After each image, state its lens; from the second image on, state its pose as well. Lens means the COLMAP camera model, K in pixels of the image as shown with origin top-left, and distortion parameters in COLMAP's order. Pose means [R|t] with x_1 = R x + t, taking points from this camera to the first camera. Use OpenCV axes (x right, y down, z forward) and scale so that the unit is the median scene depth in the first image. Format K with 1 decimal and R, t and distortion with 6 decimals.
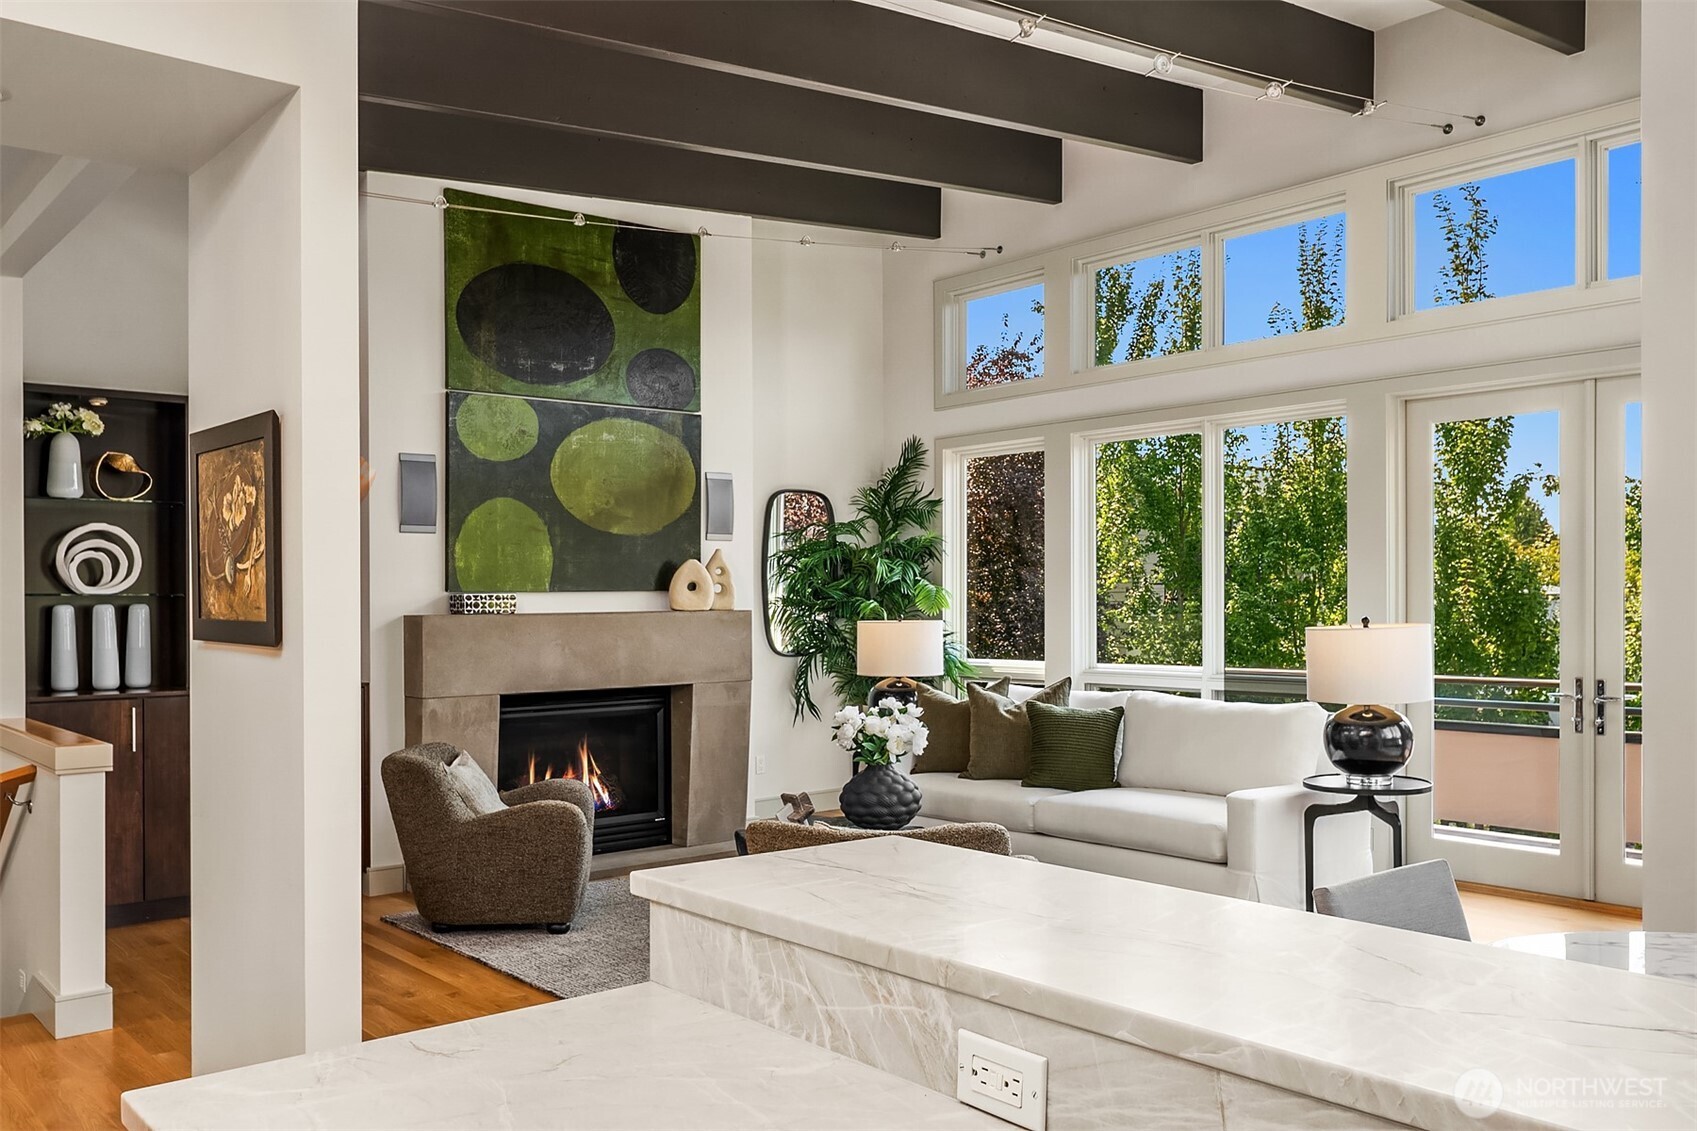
lens RADIAL K [[1404.1, 0, 851.4], [0, 1404.1, 607.7], [0, 0, 1]] dist [-0.003862, -0.000845]
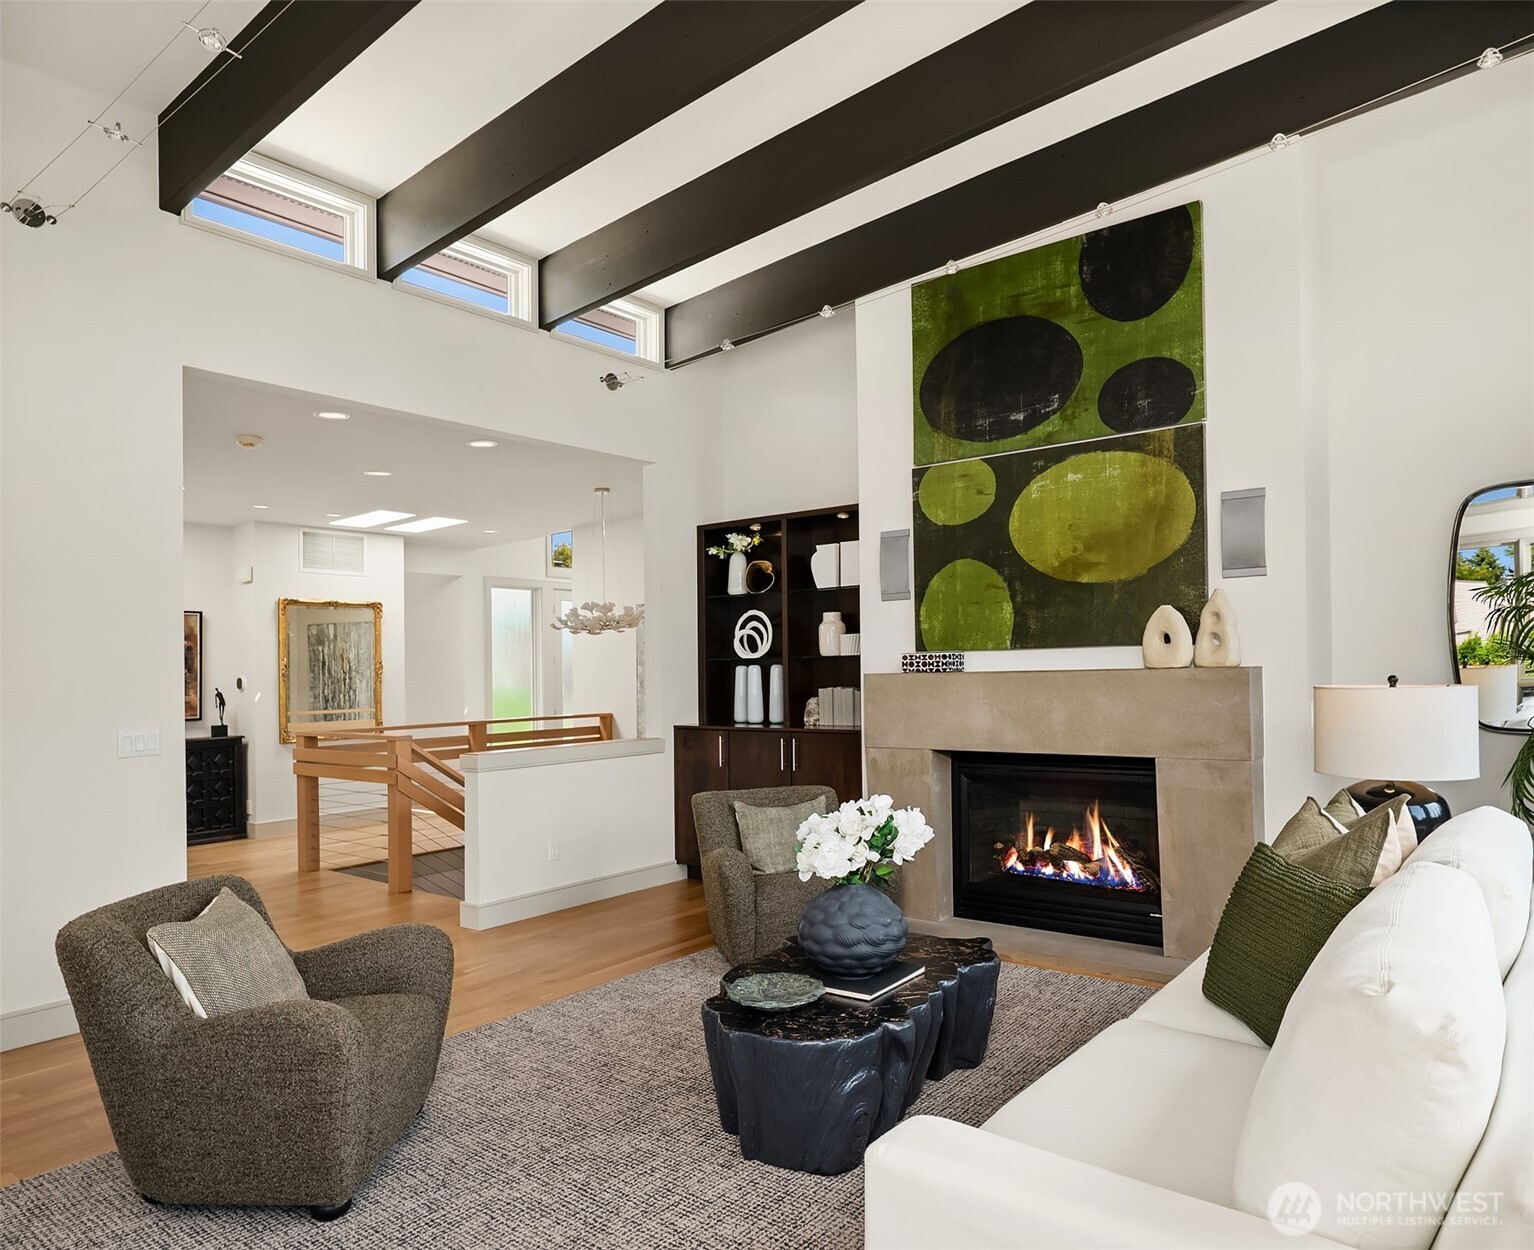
lens RADIAL K [[990.5, 0, 769.2], [0, 990.5, 665.7], [0, 0, 1]] dist [-0.003460, -0.000899]
pose [[0.214302, -0.000275, -0.976768, 0.419560], [0.012369, 0.999921, 0.002432, -0.003636], [0.976689, -0.012603, 0.214288, 0.681663]]
